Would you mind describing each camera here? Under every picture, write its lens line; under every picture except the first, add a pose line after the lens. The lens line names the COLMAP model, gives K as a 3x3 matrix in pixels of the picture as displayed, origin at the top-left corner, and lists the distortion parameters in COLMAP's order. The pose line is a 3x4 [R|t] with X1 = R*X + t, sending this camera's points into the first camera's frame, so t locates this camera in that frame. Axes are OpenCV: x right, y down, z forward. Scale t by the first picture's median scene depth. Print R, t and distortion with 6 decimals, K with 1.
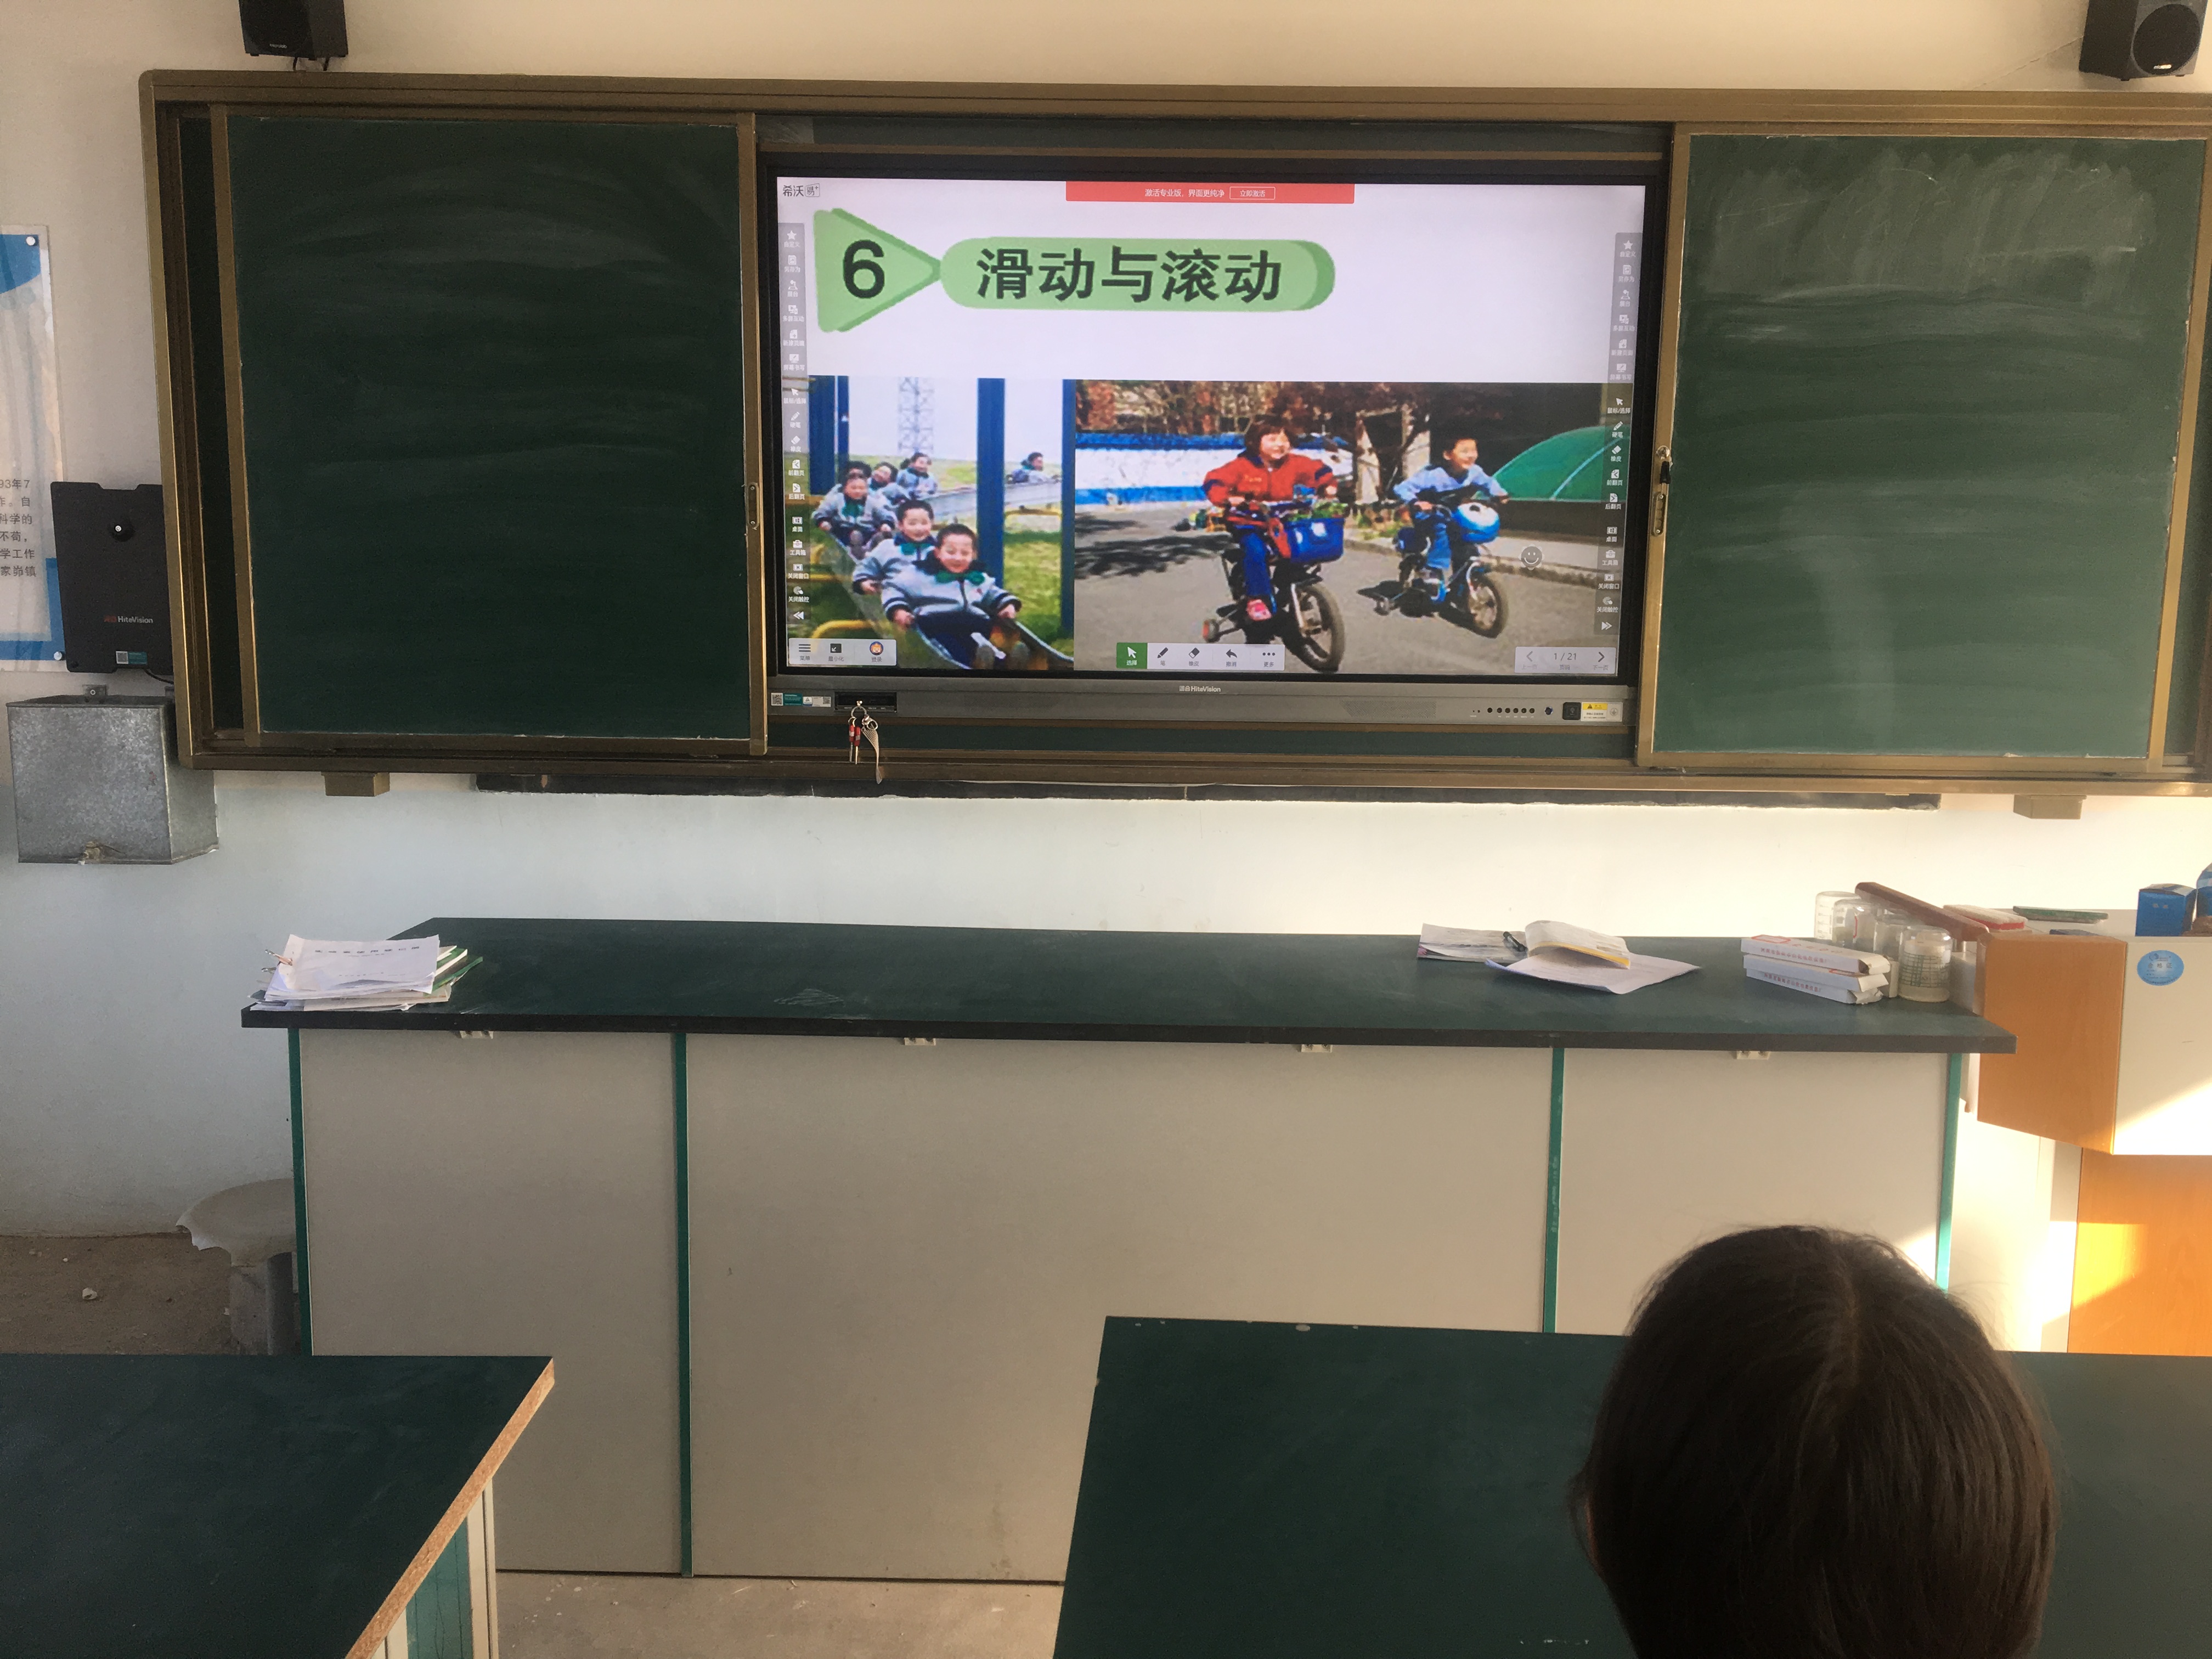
lens RADIAL K [[1855.0, 0, 1108.1], [0, 1855.0, 831.9], [0, 0, 1]] dist [0.084629, -0.123975]
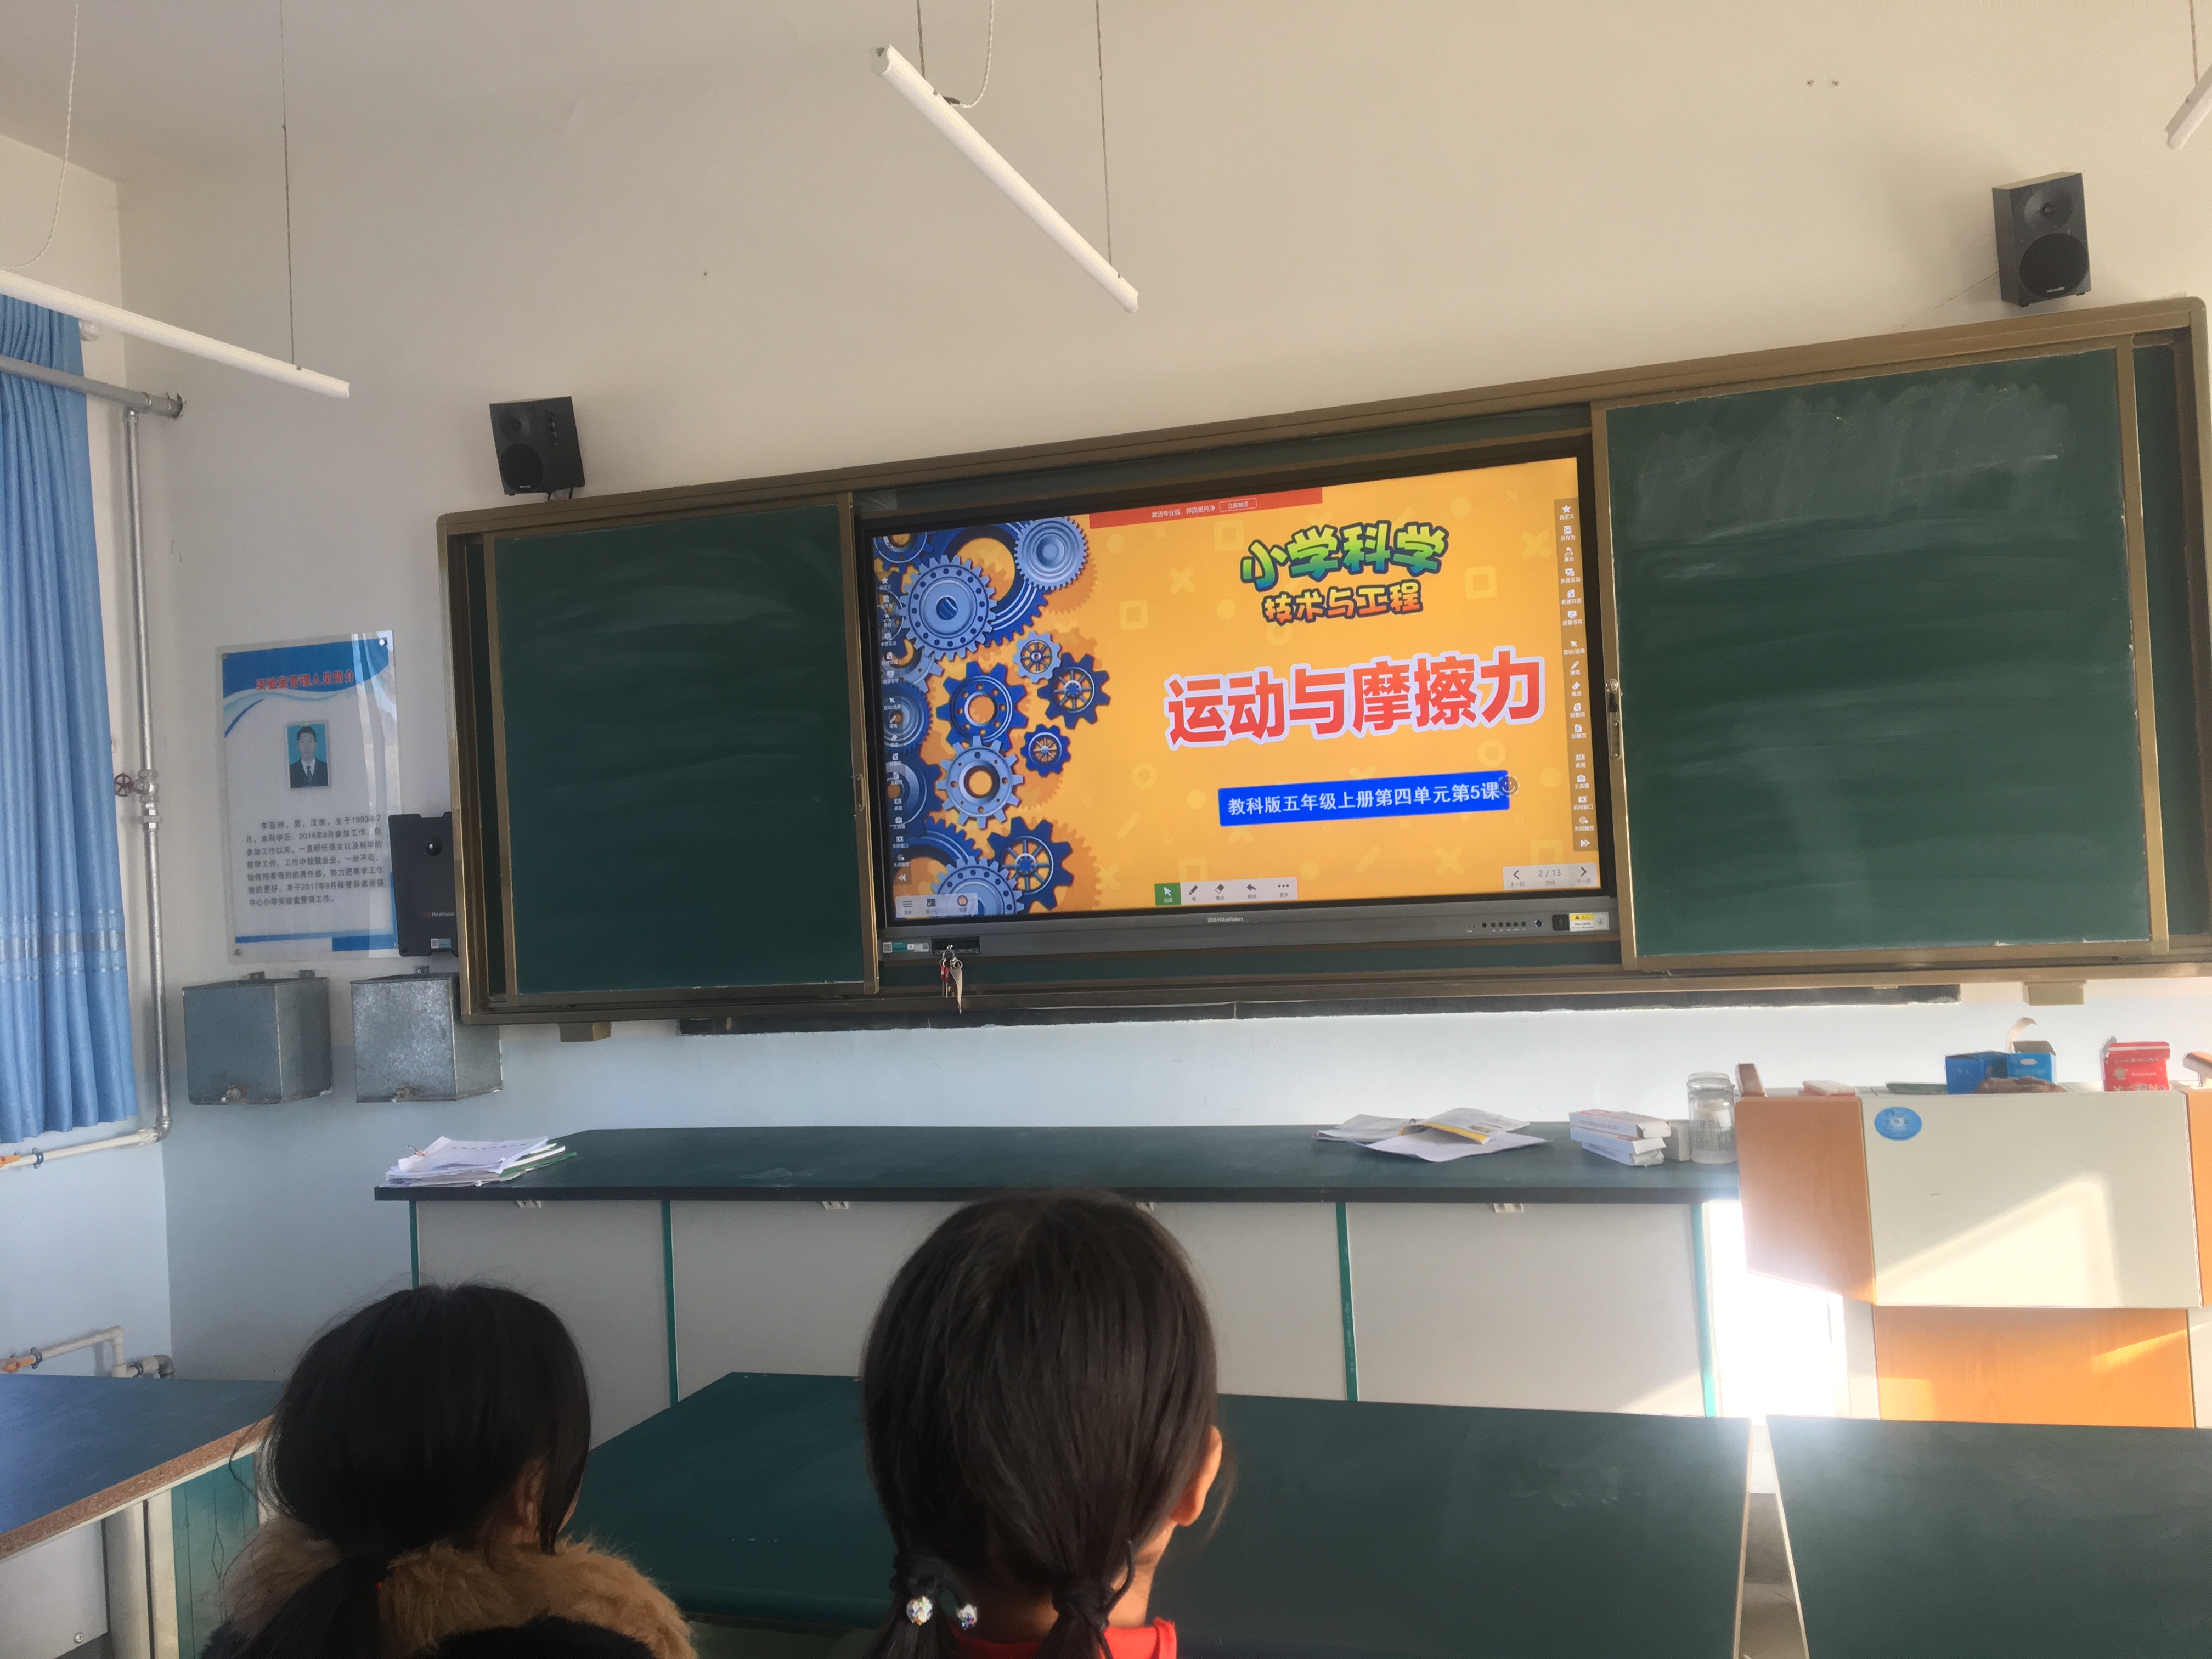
lens RADIAL K [[1855.0, 0, 1099.7], [0, 1855.0, 825.4], [0, 0, 1]] dist [0.084629, -0.123975]
pose [[0.955121, -0.069397, -0.287971, 0.317503], [0.025221, 0.987691, -0.154369, 0.041578], [0.295139, 0.140179, 0.945115, -0.118147]]
